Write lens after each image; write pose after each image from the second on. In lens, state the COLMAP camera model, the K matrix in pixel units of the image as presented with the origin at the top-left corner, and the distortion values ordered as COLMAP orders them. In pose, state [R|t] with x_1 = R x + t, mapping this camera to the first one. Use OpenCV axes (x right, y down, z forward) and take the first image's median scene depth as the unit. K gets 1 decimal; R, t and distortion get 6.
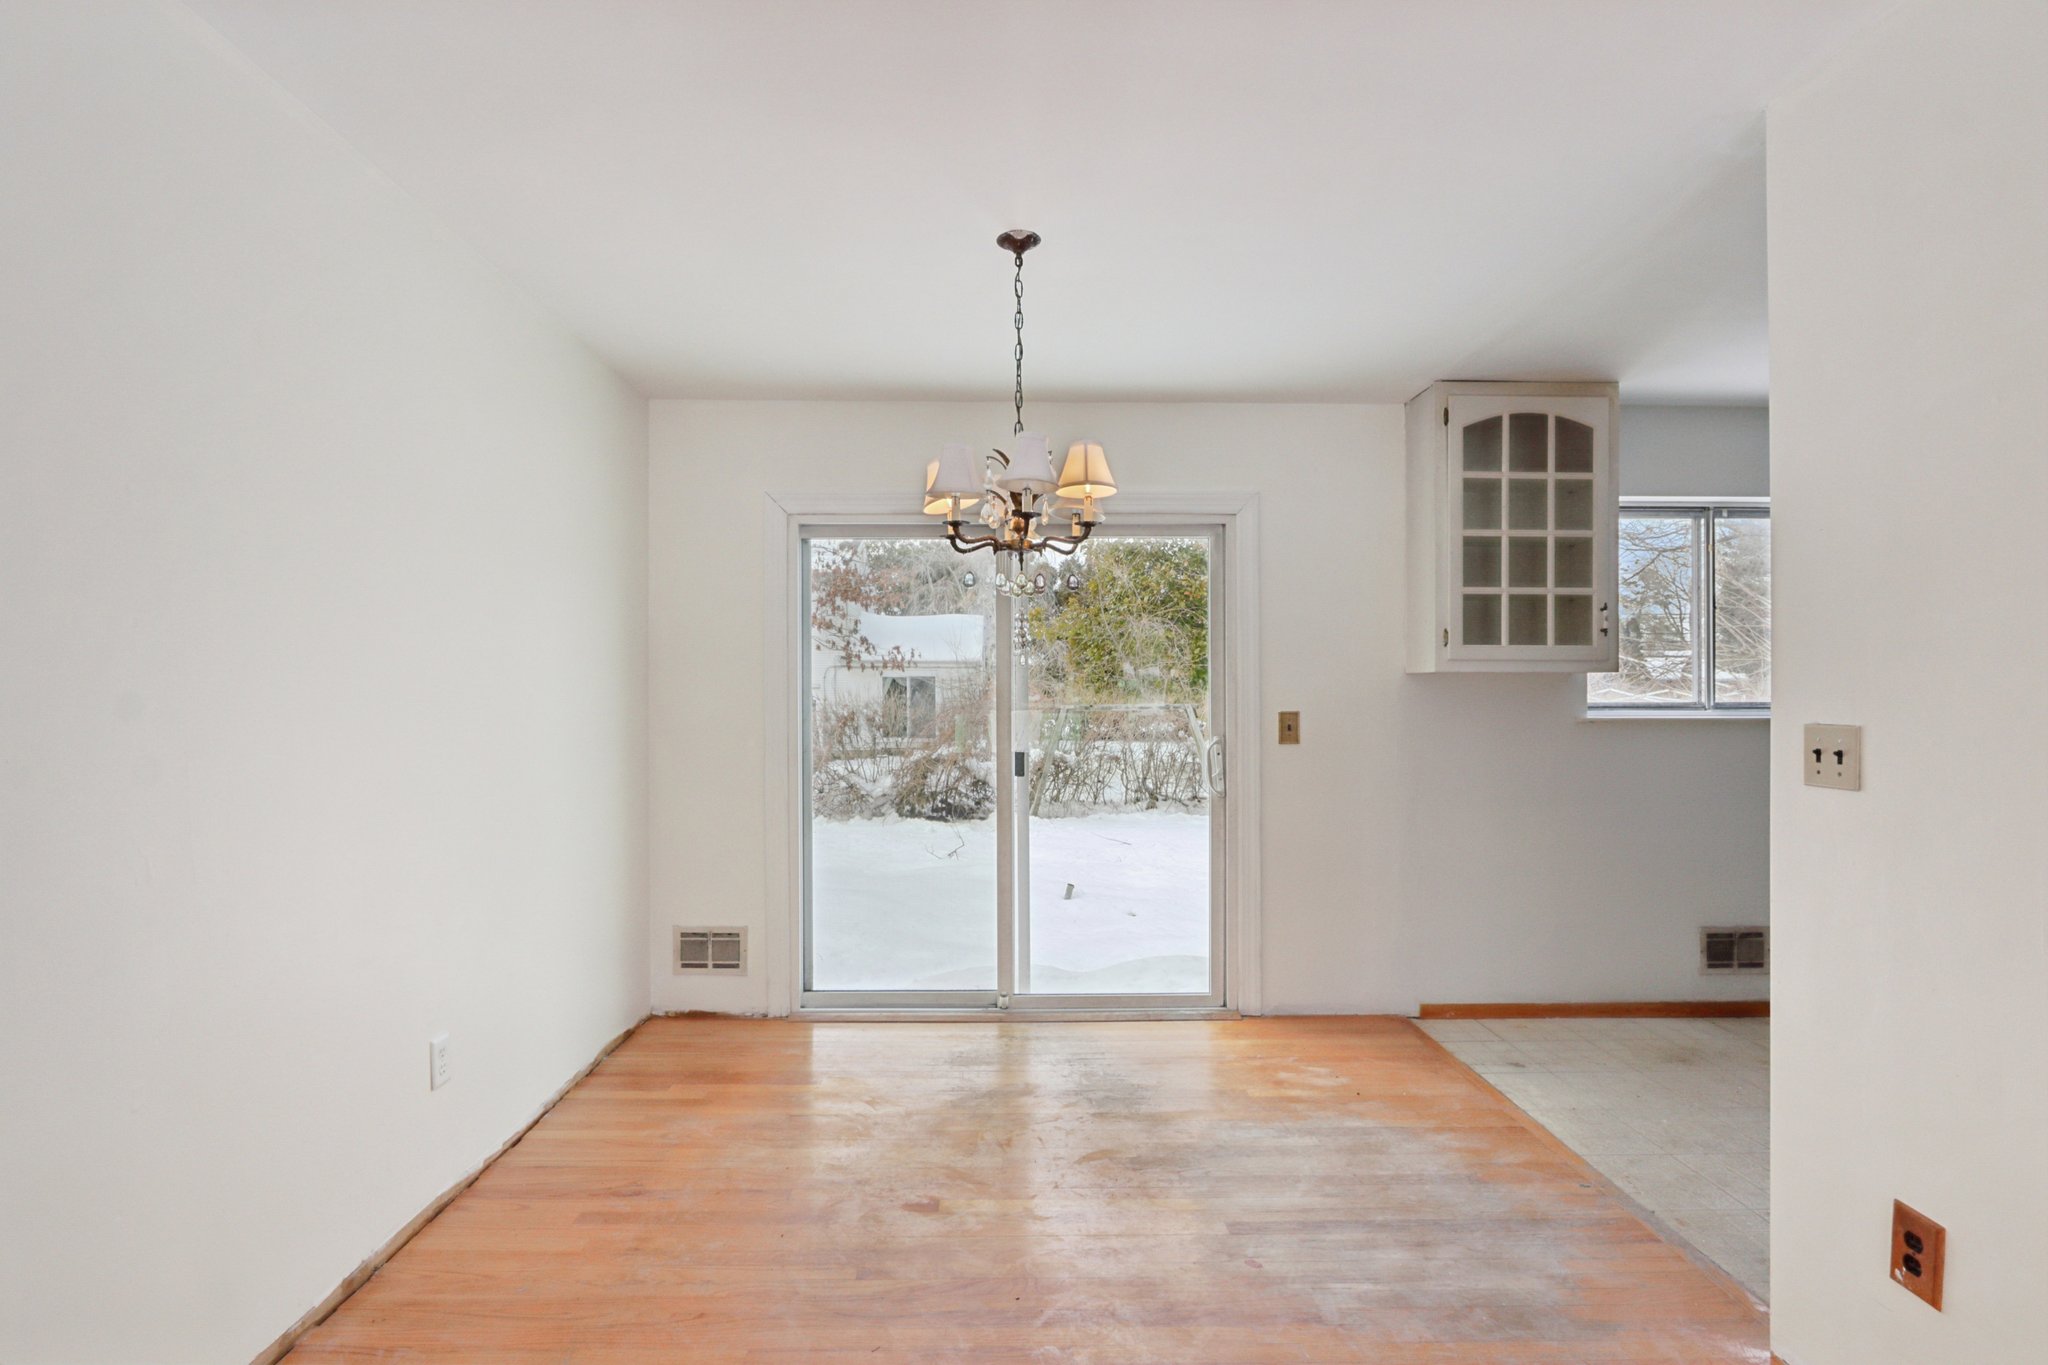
lens RADIAL K [[999.9, 0, 1015.5], [0, 999.9, 689.4], [0, 0, 1]] dist [-0.010944, 0.000236]
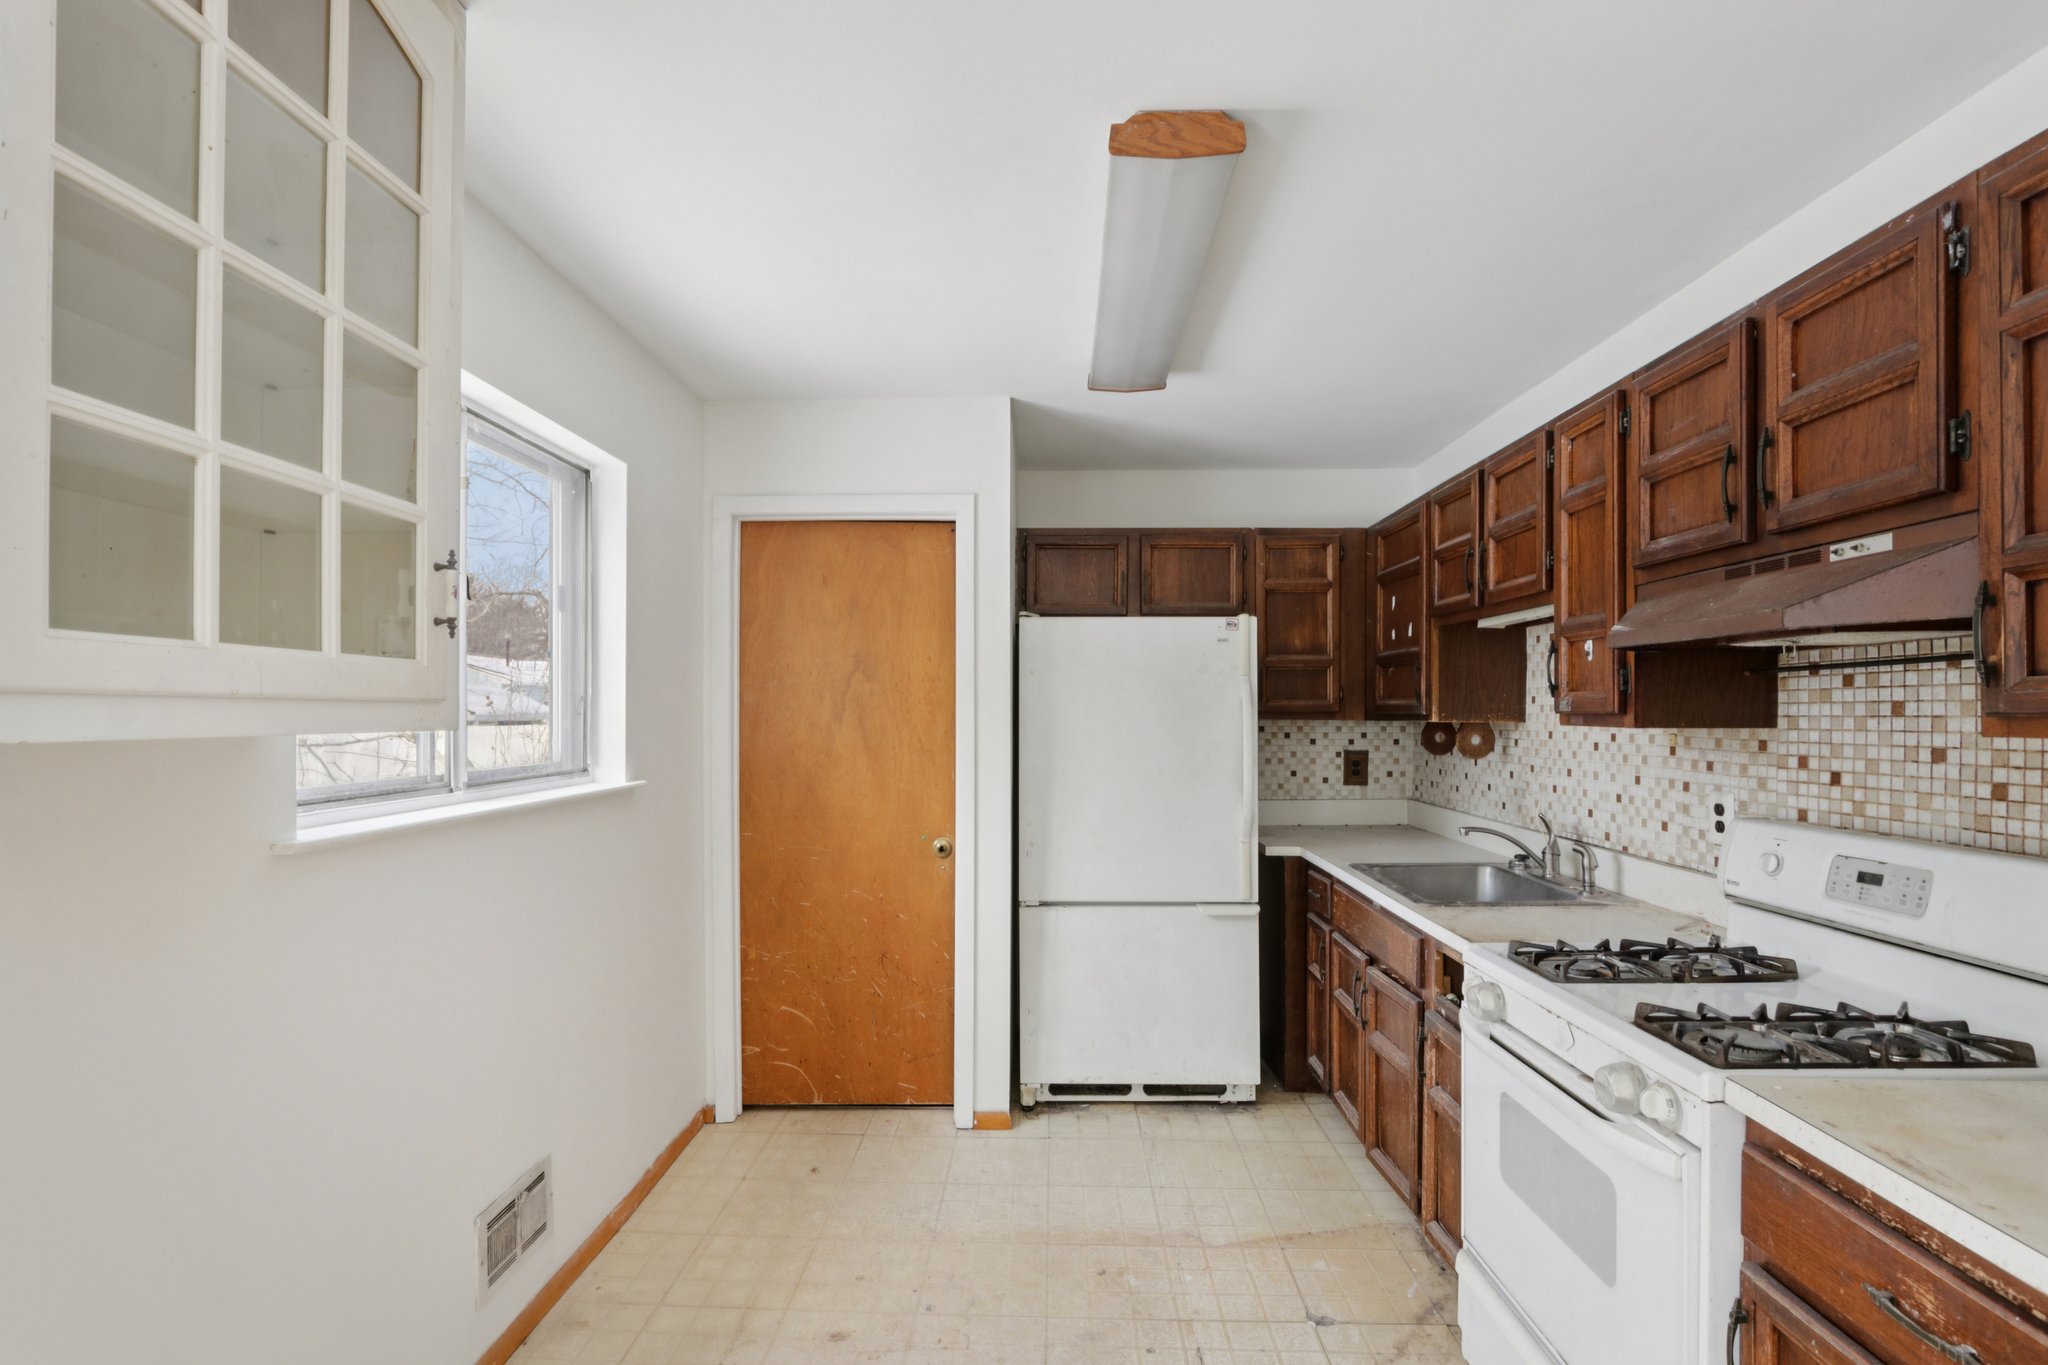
lens RADIAL K [[952.0, 0, 1028.7], [0, 952.0, 714.4], [0, 0, 1]] dist [-0.021720, 0.005055]
pose [[0.042215, -0.003039, 0.999104, 0.236701], [-0.001316, 0.999994, 0.003098, -0.025199], [-0.999108, -0.001445, 0.042211, 0.756081]]
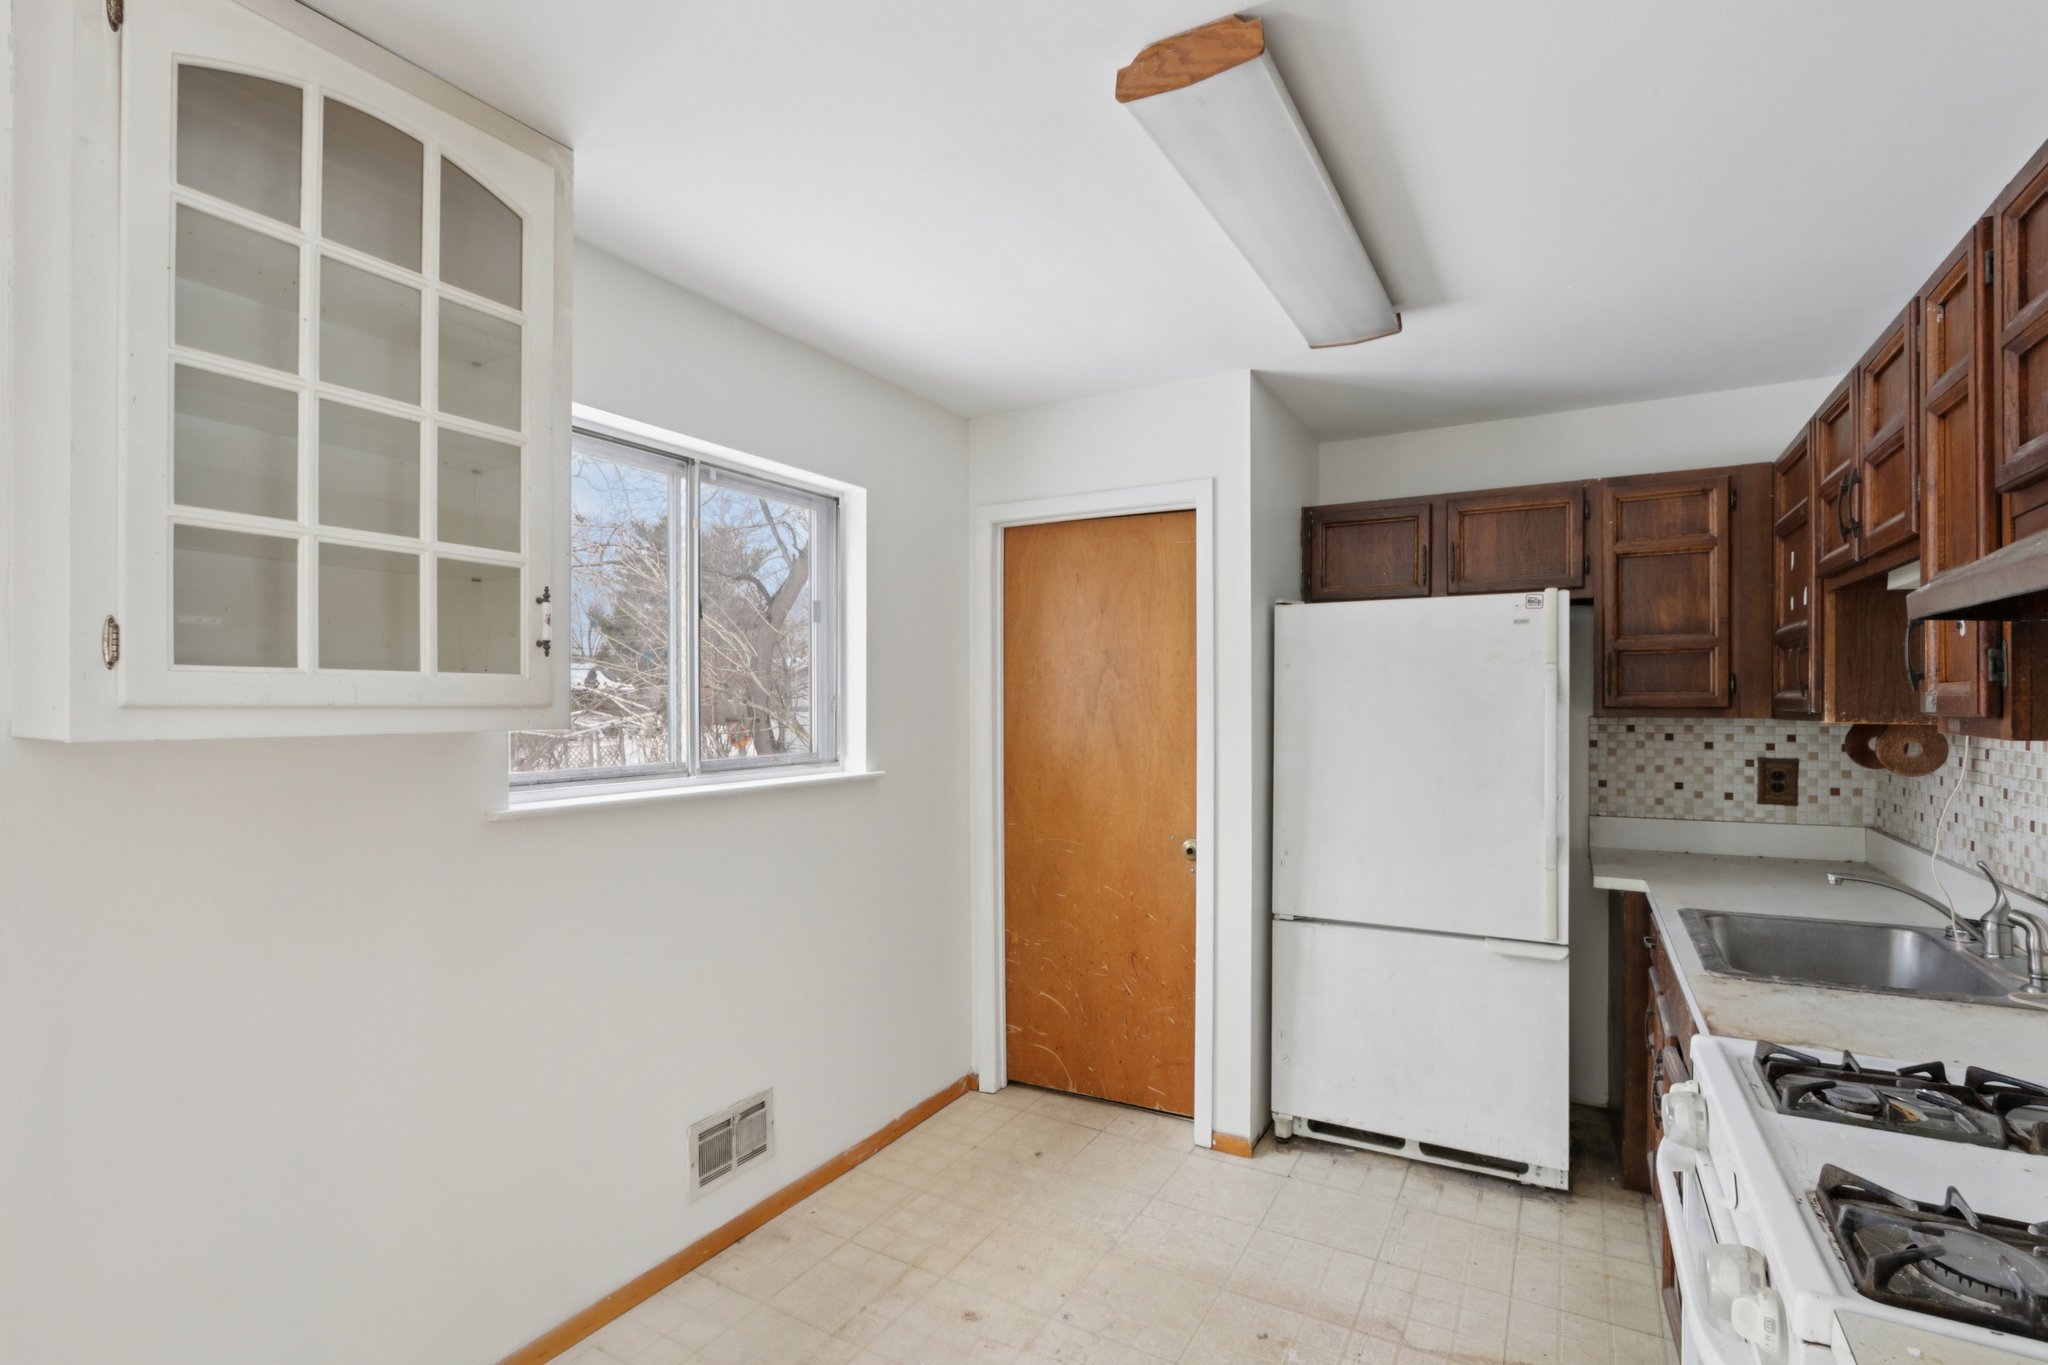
lens RADIAL K [[952.0, 0, 1028.1], [0, 952.0, 705.9], [0, 0, 1]] dist [-0.021720, 0.005055]
pose [[0.512644, -0.004579, 0.858589, 0.315298], [0.001199, 0.999989, 0.004617, -0.030943], [-0.858601, -0.001338, 0.512643, 0.560084]]
